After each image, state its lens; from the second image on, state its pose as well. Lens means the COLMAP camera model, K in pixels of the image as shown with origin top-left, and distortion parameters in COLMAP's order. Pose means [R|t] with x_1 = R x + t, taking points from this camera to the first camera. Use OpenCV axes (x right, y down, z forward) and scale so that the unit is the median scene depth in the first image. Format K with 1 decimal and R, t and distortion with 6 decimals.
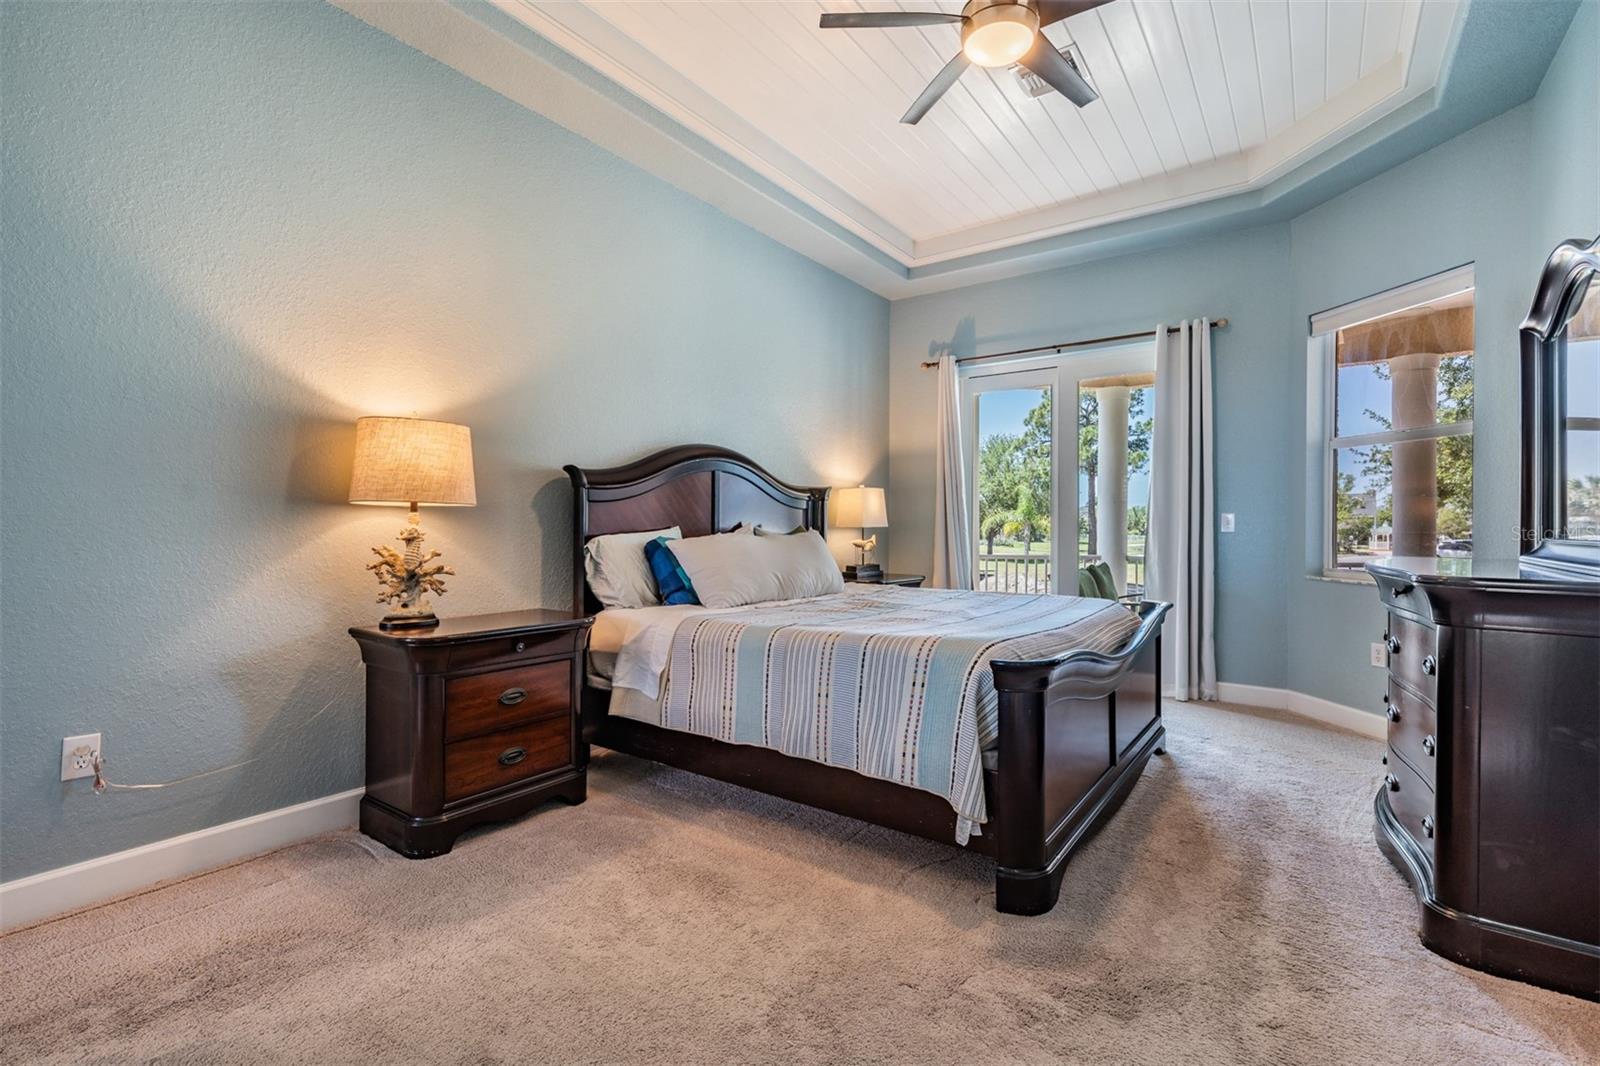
lens RADIAL K [[718.5, 0, 807.7], [0, 718.5, 526.6], [0, 0, 1]] dist [0.000495, -0.000913]
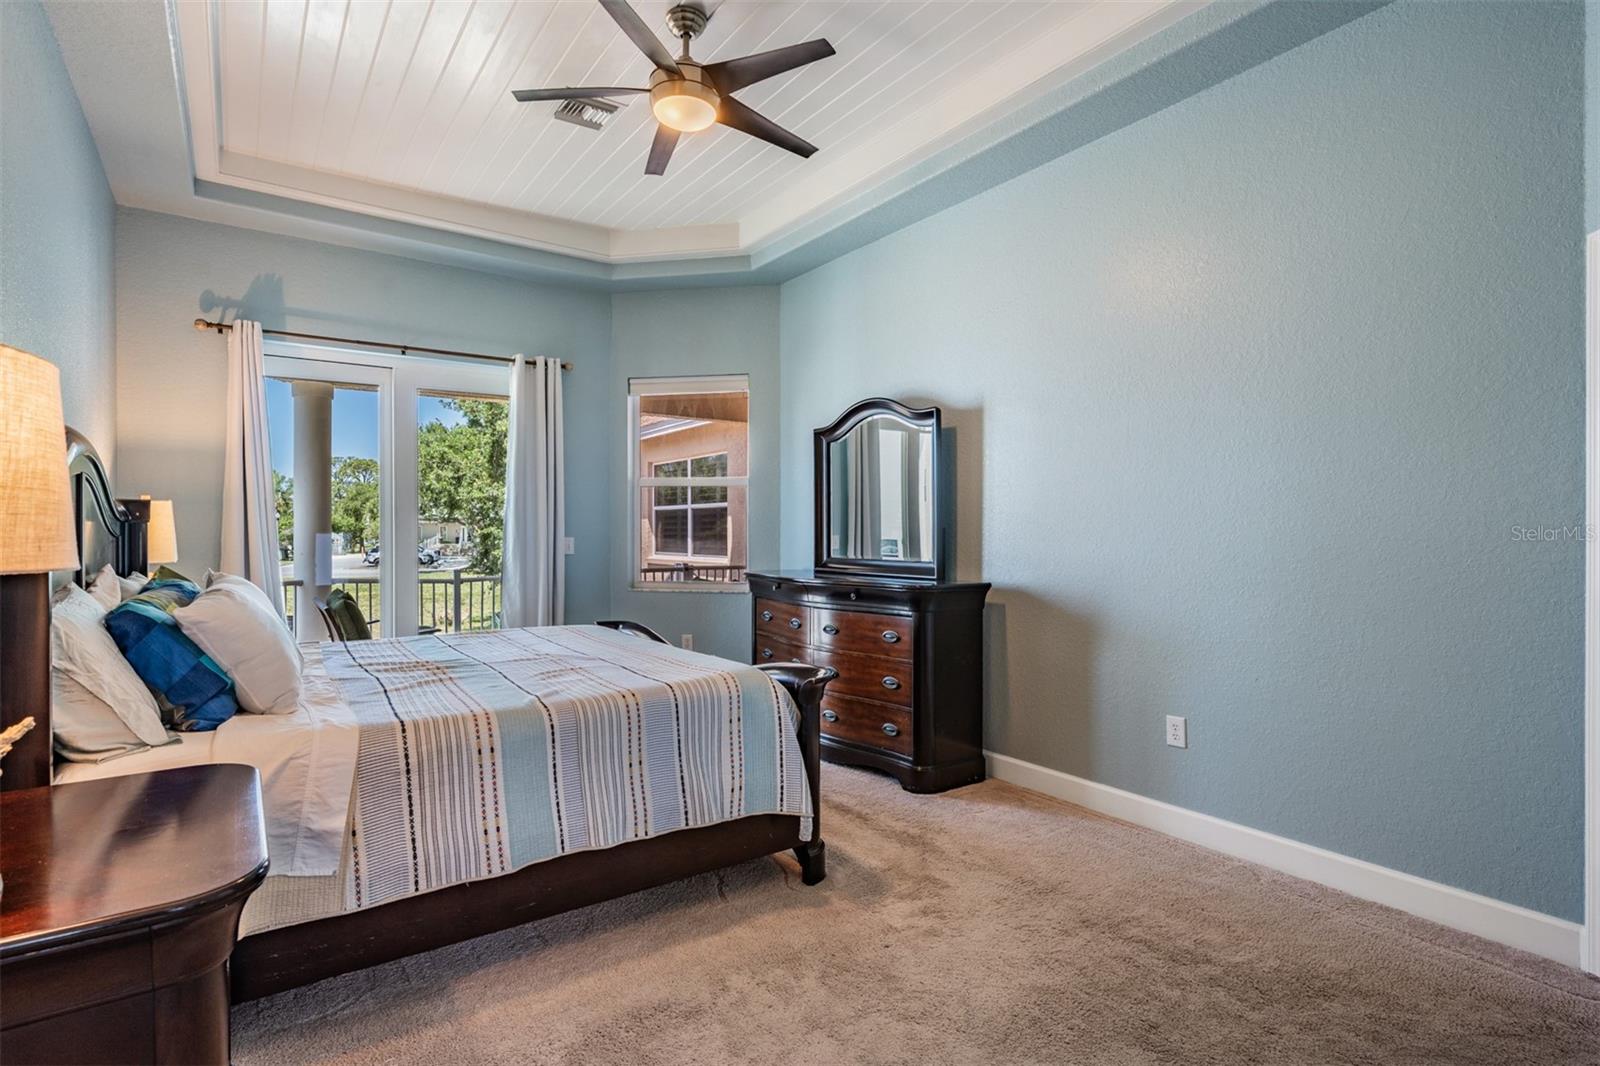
lens RADIAL K [[768.0, 0, 802.7], [0, 768.0, 533.9], [0, 0, 1]] dist [0.001766, -0.000575]
pose [[0.339781, -0.005305, 0.940490, -0.709059], [0.002598, 0.999986, 0.004702, -0.048376], [-0.940501, 0.000846, 0.339790, 0.424983]]
